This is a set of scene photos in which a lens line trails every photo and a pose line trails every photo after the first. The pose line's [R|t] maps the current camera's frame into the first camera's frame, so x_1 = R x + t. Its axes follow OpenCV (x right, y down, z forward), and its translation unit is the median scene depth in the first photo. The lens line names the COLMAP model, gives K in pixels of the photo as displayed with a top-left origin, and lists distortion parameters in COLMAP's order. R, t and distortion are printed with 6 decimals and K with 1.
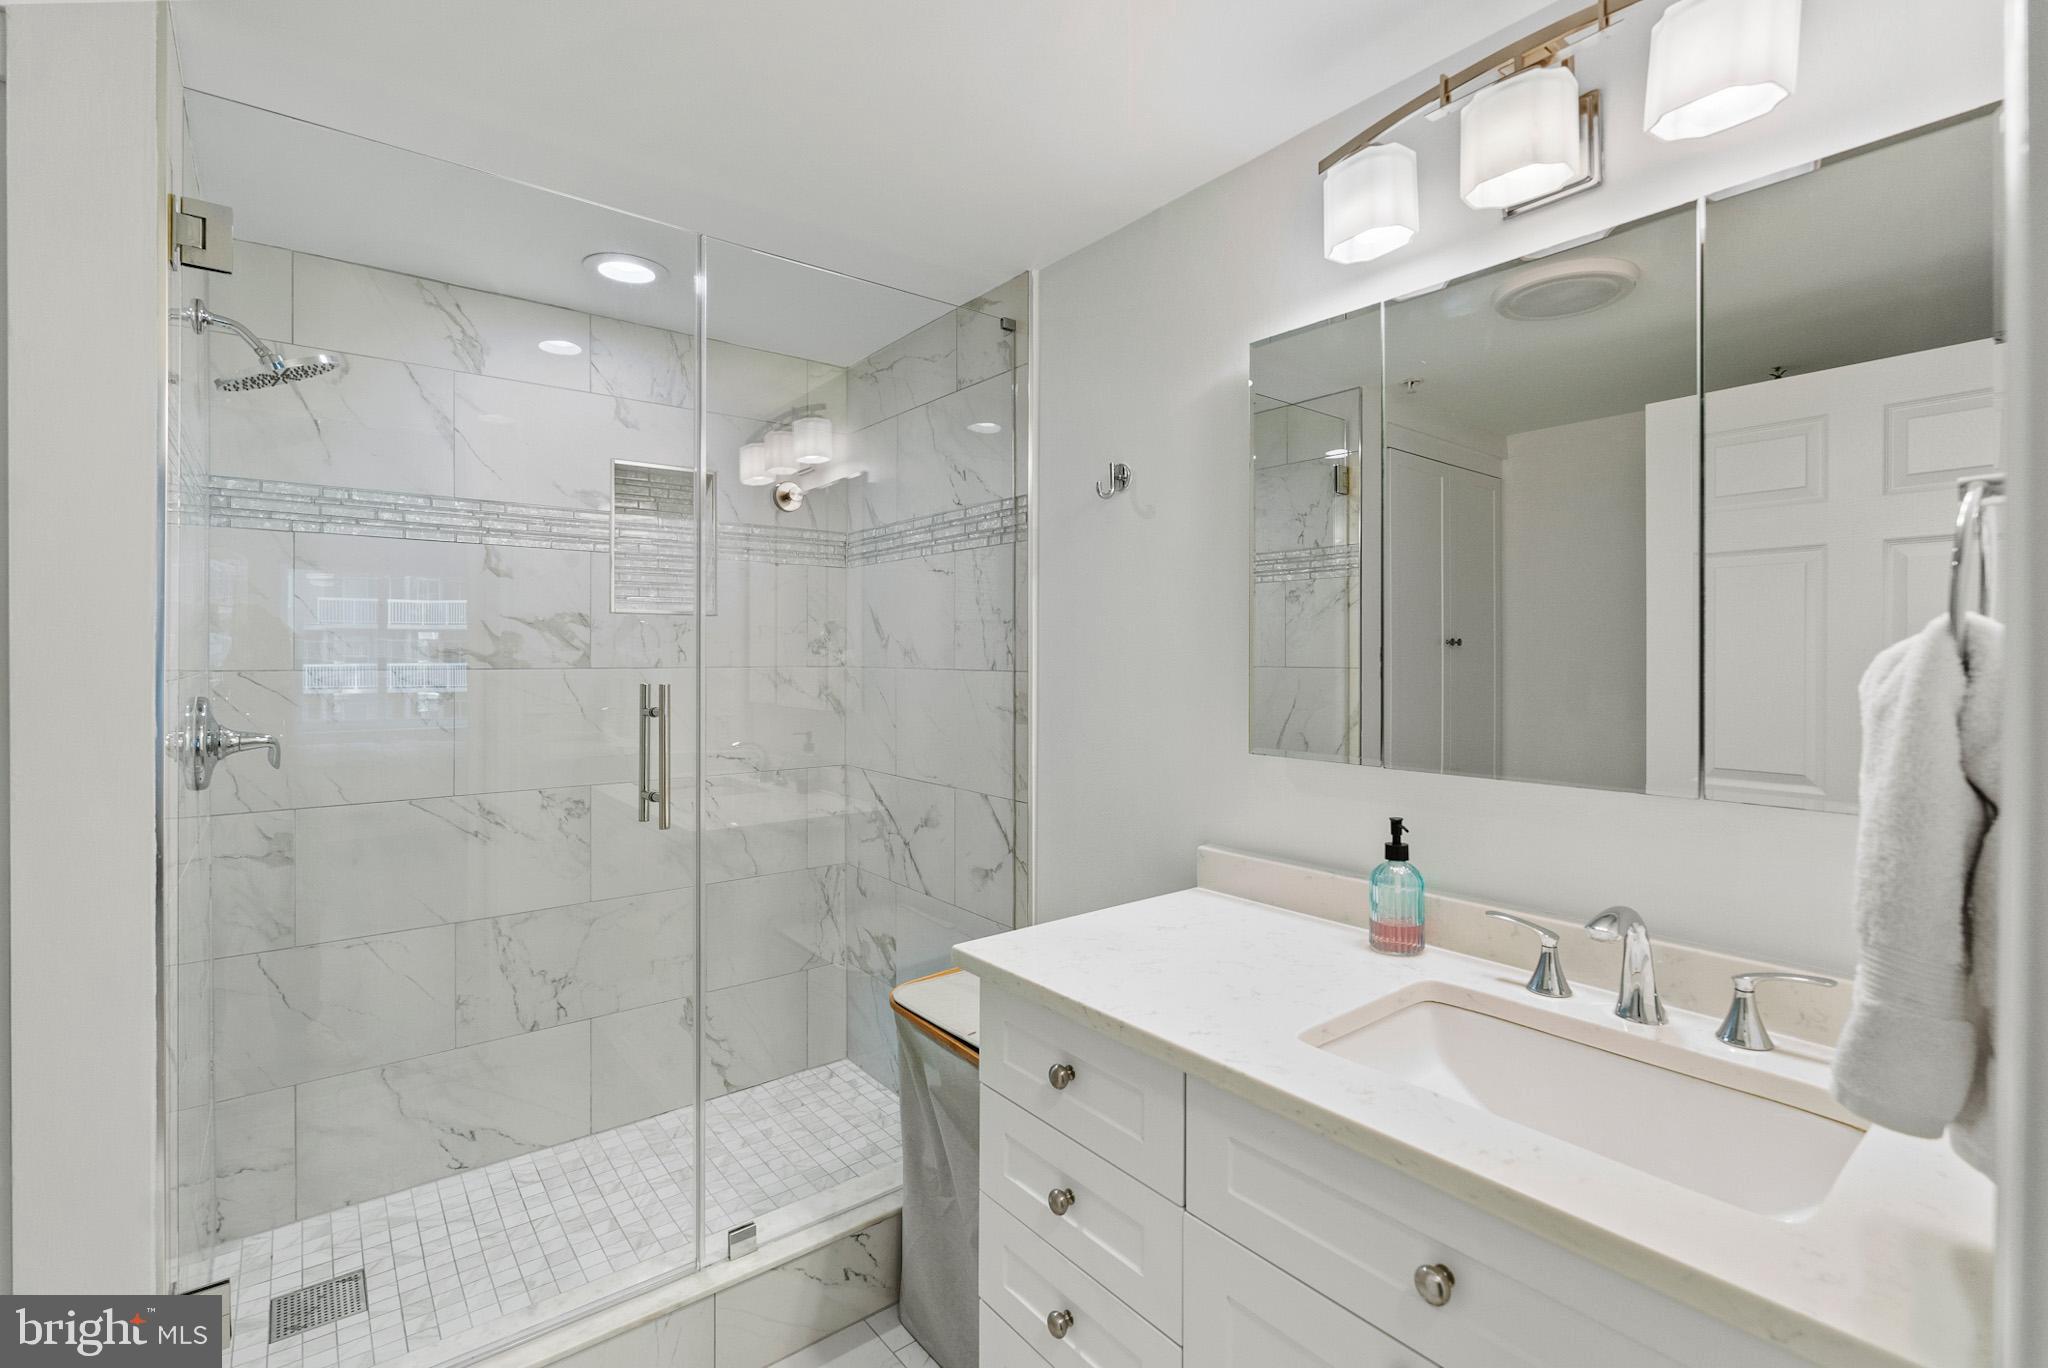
lens RADIAL K [[899.5, 0, 1020.1], [0, 899.5, 669.5], [0, 0, 1]] dist [-0.009462, 0.001690]
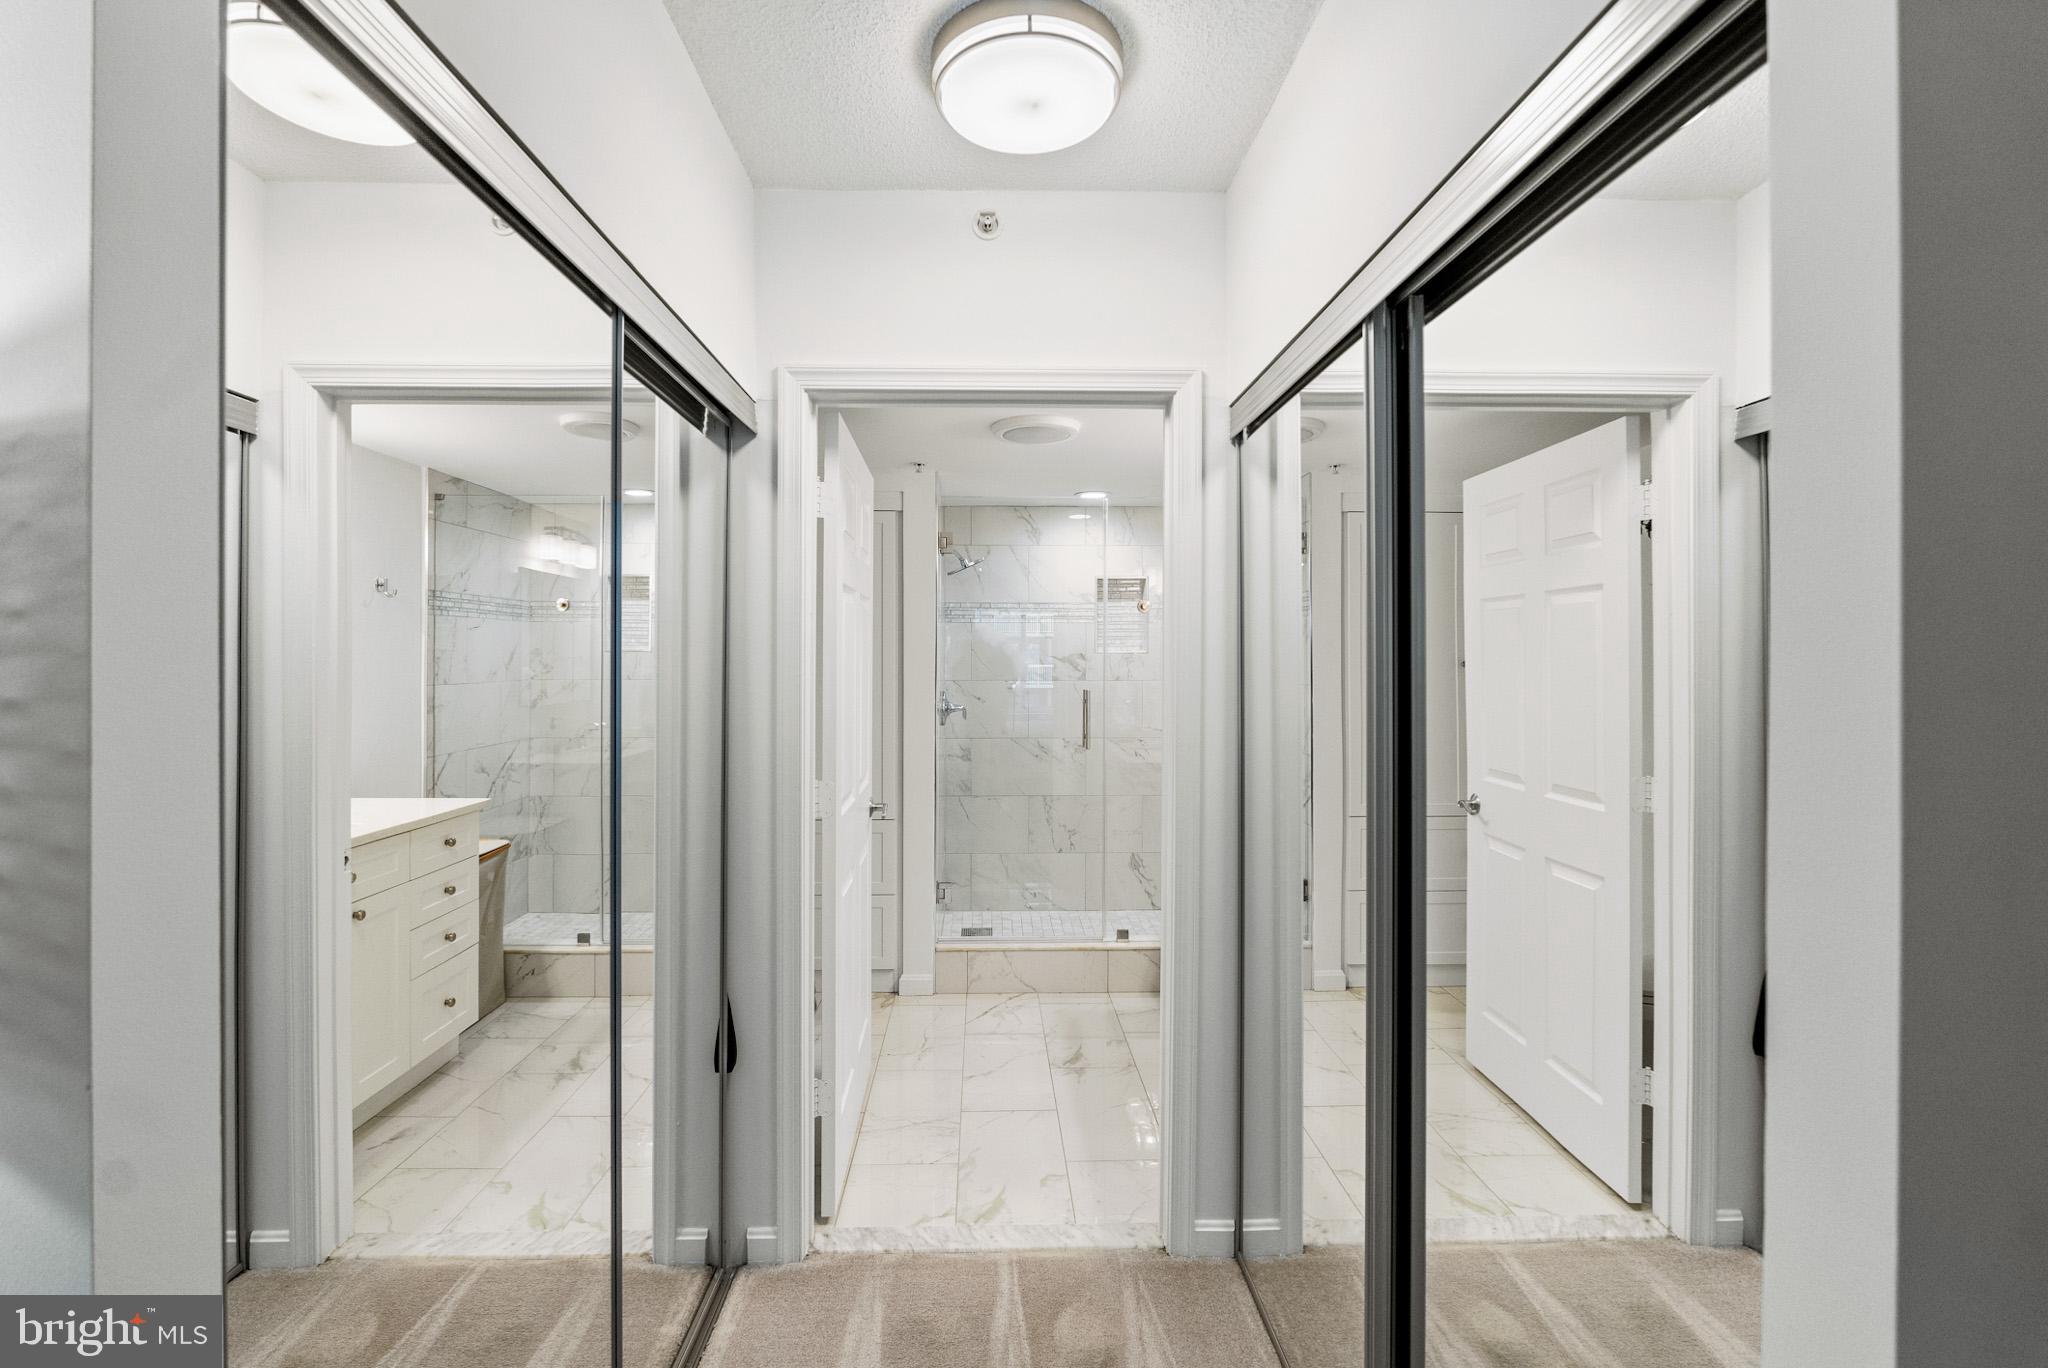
lens RADIAL K [[899.5, 0, 1020.0], [0, 899.5, 676.3], [0, 0, 1]] dist [-0.009462, 0.001690]
pose [[0.799541, 0.002880, -0.600605, 0.691368], [-0.002242, 0.999996, 0.001810, -0.015370], [0.600608, -0.000100, 0.799544, -0.793473]]
